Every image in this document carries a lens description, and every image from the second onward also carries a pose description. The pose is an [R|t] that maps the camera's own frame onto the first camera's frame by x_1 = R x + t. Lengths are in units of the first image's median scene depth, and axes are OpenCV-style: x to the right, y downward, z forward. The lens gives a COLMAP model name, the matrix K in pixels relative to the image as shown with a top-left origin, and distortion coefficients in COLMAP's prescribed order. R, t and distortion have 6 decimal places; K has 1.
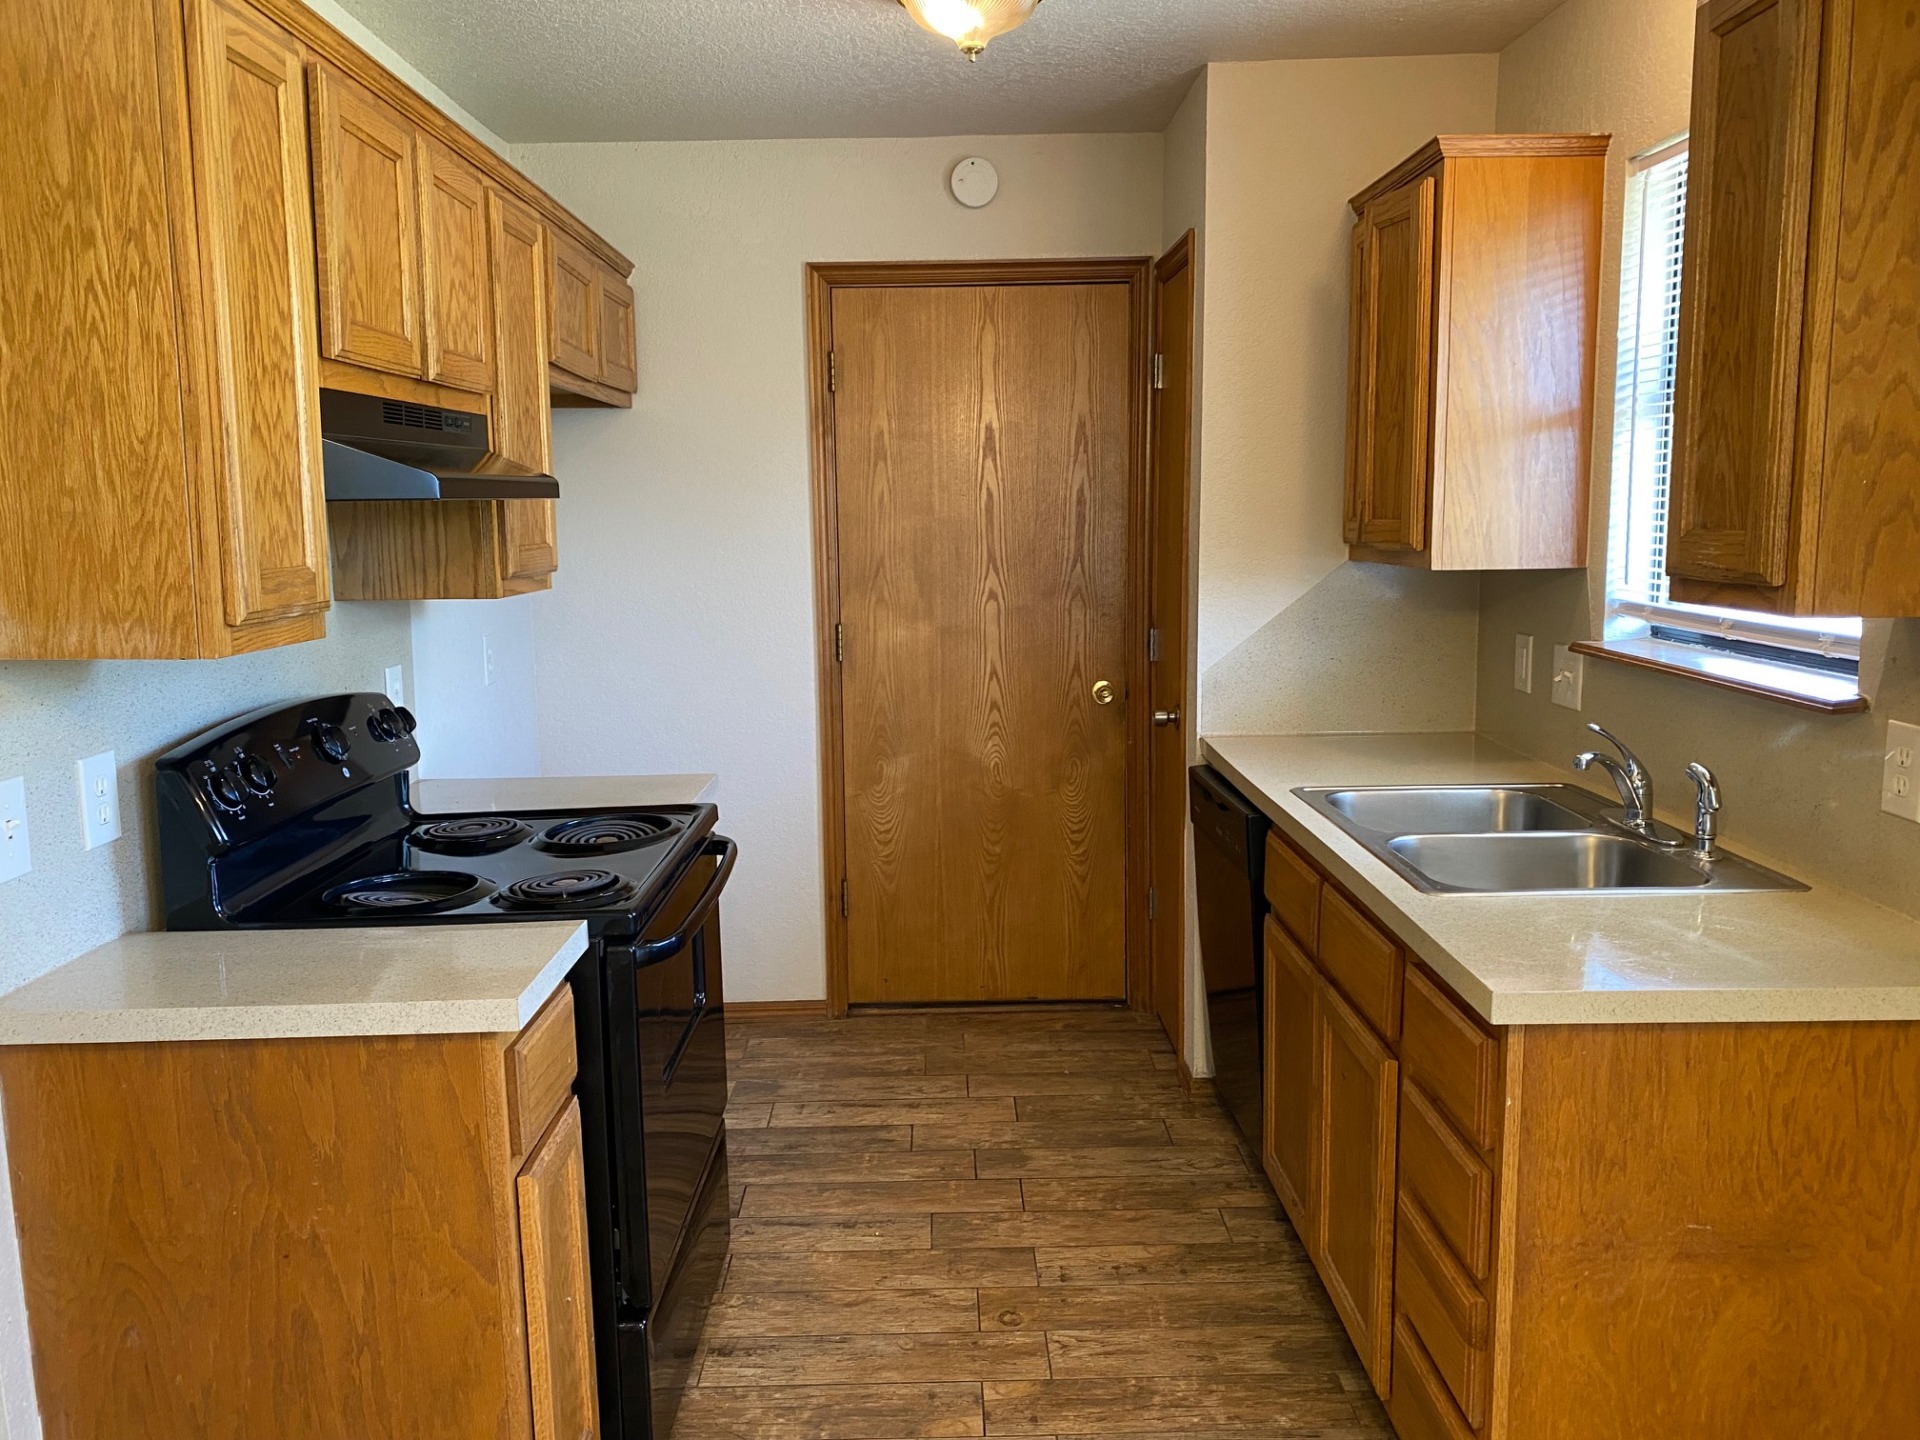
lens RADIAL K [[1461.8, 0, 943.3], [0, 1461.8, 711.0], [0, 0, 1]] dist [0.056545, -0.071527]
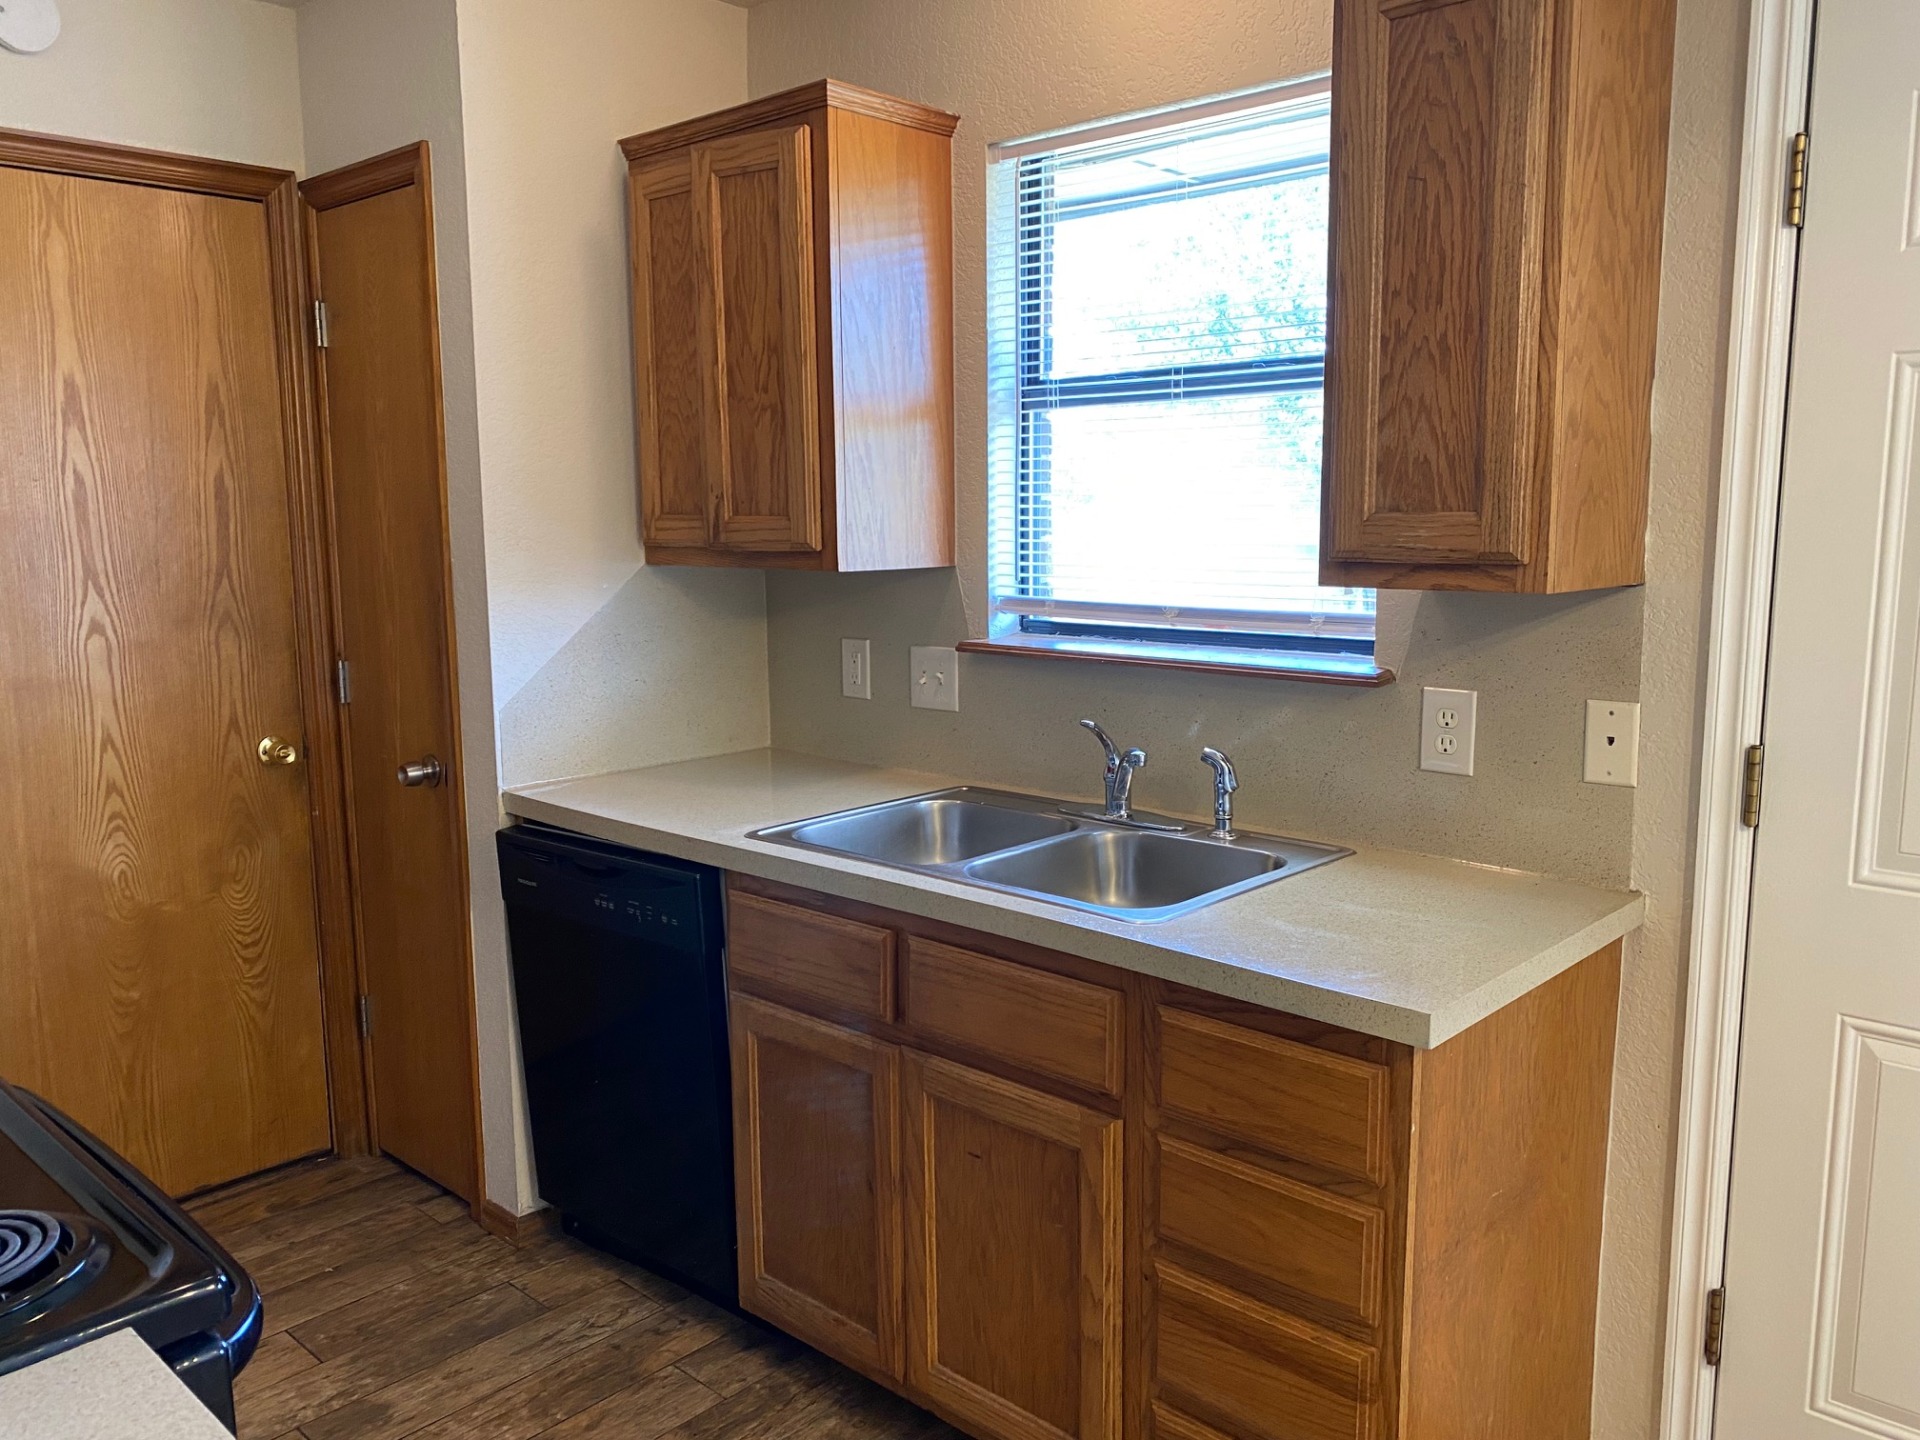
lens RADIAL K [[1461.8, 0, 945.2], [0, 1461.8, 730.4], [0, 0, 1]] dist [0.056545, -0.071527]
pose [[0.687919, -0.101012, 0.718724, -0.213303], [0.100233, 0.994001, 0.043764, -0.024342], [-0.718833, 0.041934, 0.693917, 0.259767]]
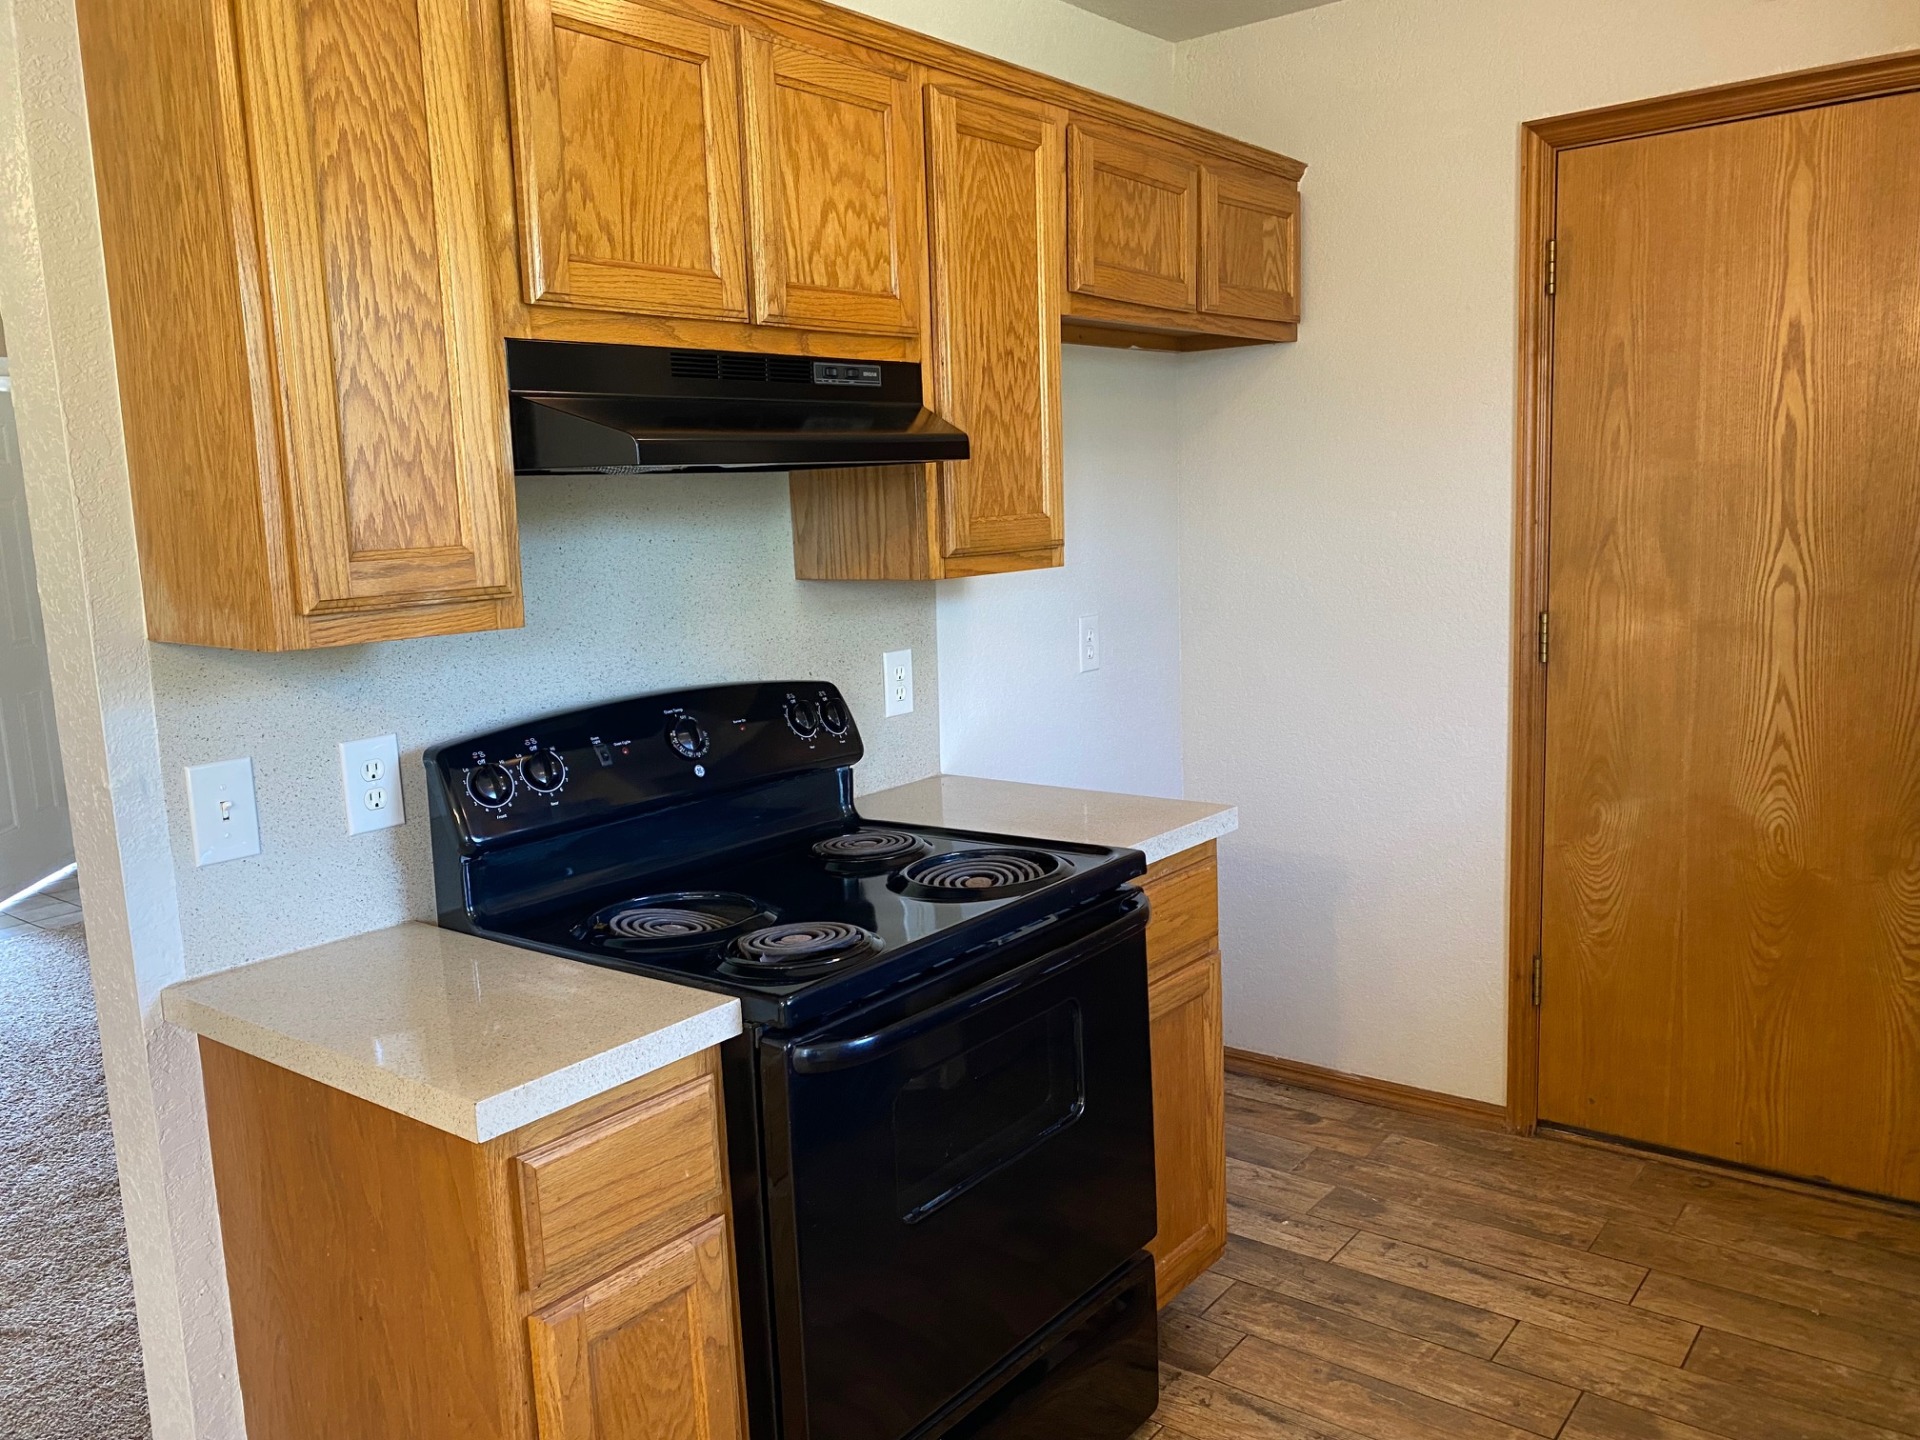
lens RADIAL K [[1461.8, 0, 951.2], [0, 1461.8, 727.8], [0, 0, 1]] dist [0.056545, -0.071527]
pose [[0.777960, 0.078546, -0.623385, 0.178756], [-0.056885, 0.996886, 0.054617, -0.027718], [0.625733, -0.007028, 0.780006, 0.253962]]
